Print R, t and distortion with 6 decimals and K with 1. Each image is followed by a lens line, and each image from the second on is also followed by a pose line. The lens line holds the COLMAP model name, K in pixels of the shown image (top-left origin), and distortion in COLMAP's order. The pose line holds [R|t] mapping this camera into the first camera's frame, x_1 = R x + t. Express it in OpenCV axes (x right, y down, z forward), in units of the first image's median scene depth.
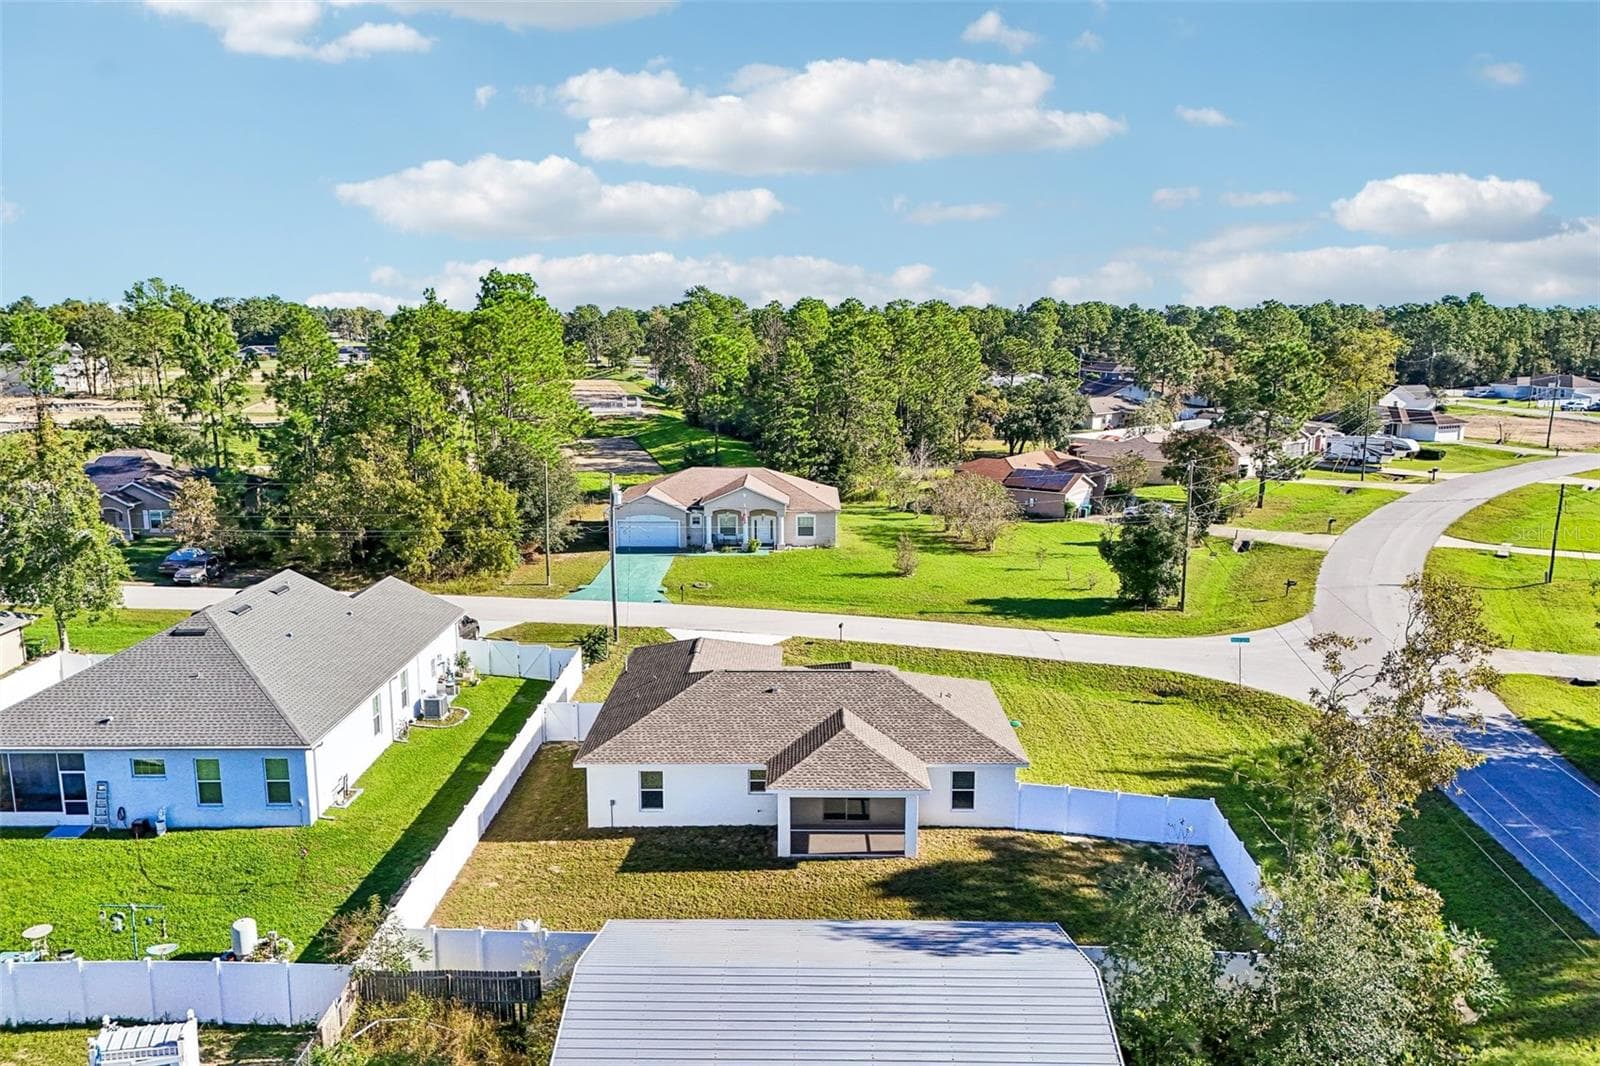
lens RADIAL K [[1171.5, 0, 803.6], [0, 1171.5, 542.6], [0, 0, 1]] dist [0.109691, -0.141702]
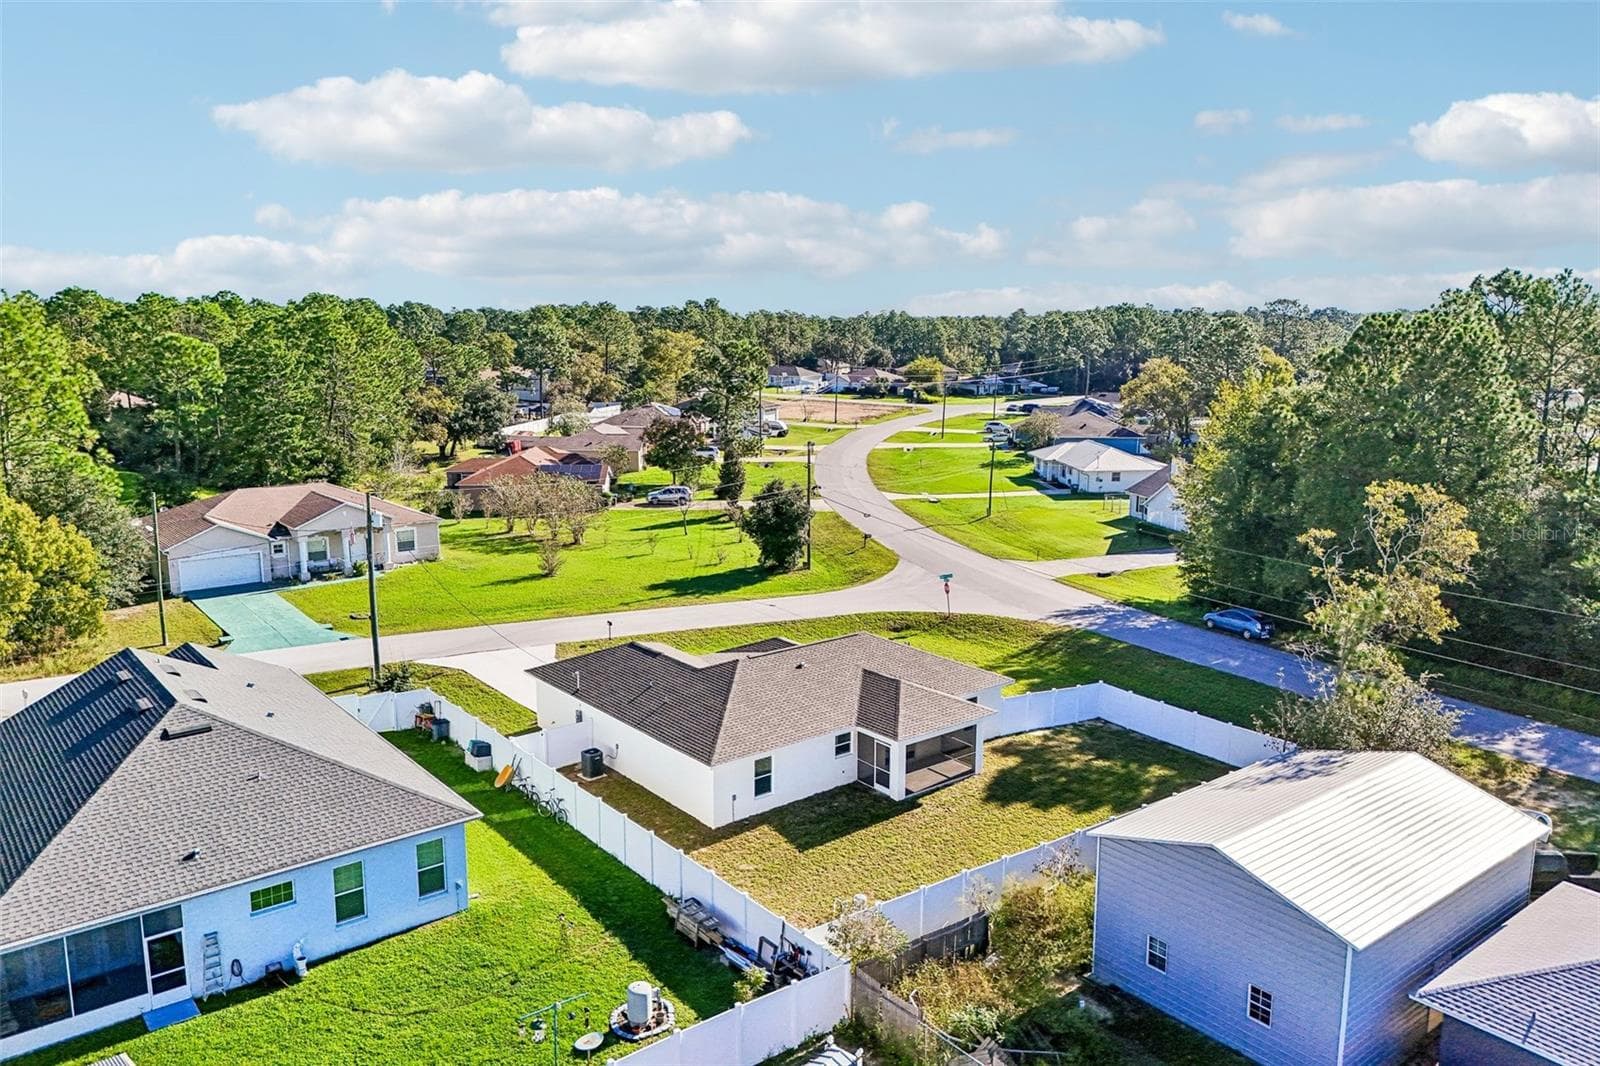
lens RADIAL K [[1178.0, 0, 800.0], [0, 1178.0, 533.0], [0, 0, 1]] dist [0.127220, -0.150715]
pose [[0.782475, -0.114179, 0.612124, -0.494868], [0.118177, 0.992409, 0.034048, -0.023223], [-0.611365, 0.045697, 0.790029, 0.103441]]
